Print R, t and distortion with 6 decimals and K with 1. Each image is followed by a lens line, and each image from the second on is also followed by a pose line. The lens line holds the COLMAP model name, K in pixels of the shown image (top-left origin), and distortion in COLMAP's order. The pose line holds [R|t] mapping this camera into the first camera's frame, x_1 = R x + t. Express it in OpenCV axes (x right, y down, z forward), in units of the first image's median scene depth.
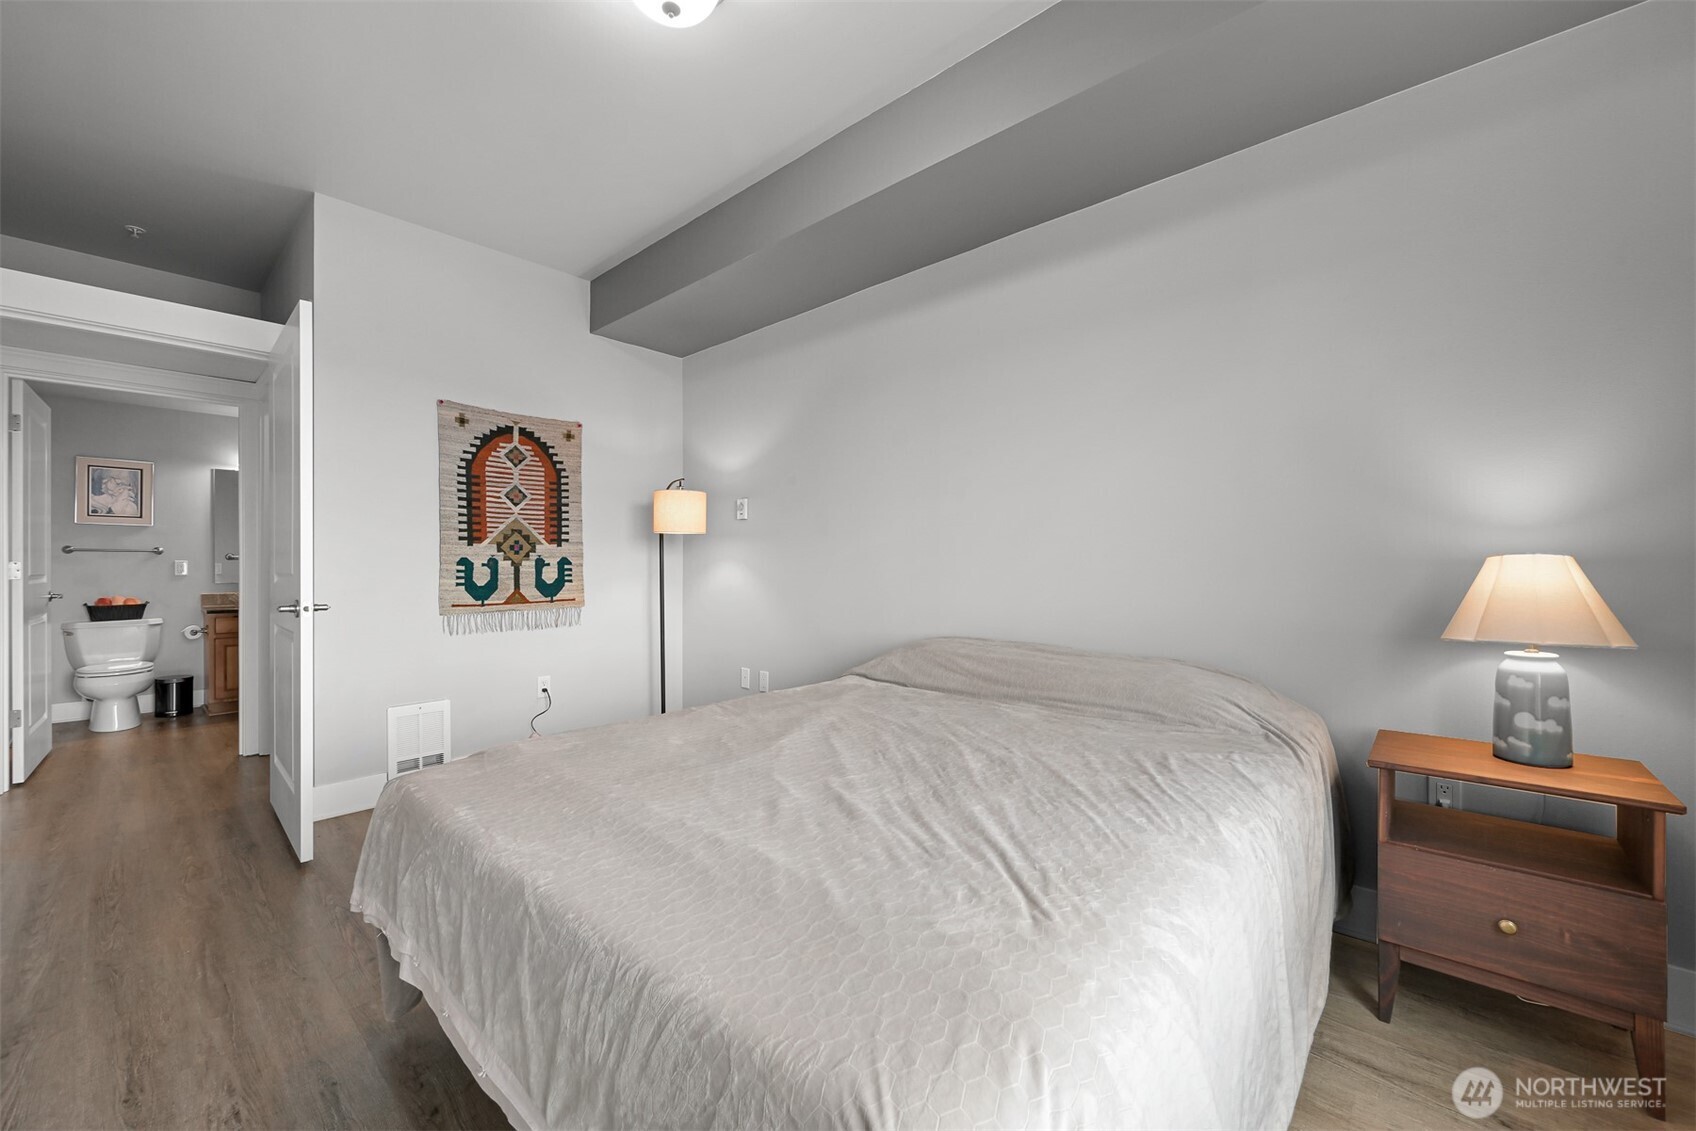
lens RADIAL K [[678.9, 0, 849.8], [0, 678.9, 573.9], [0, 0, 1]] dist [-0.000324, -0.000267]
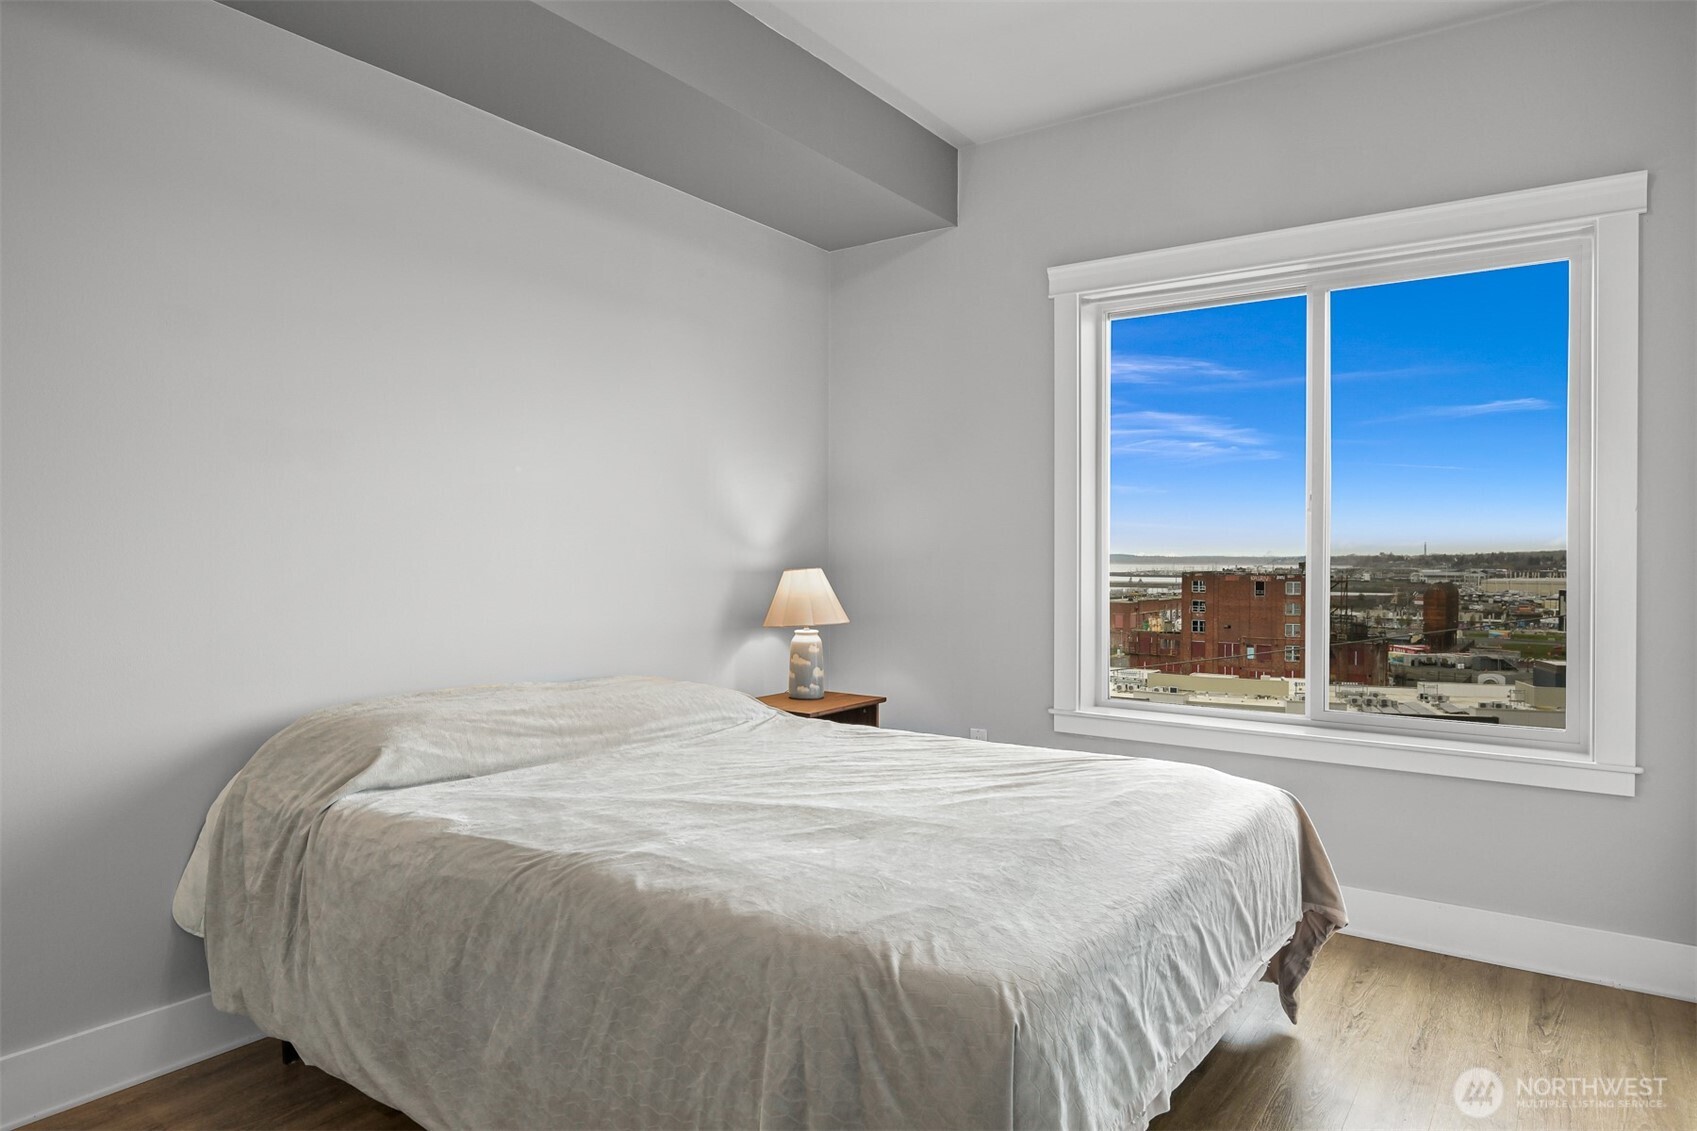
lens RADIAL K [[1031.2, 0, 848.6], [0, 1031.2, 552.8], [0, 0, 1]] dist [-0.006273, -0.001603]
pose [[-0.142332, 0.011341, 0.989754, -1.266751], [-0.002454, 0.999927, -0.011810, -0.031431], [-0.989816, -0.004110, -0.142294, 1.183590]]
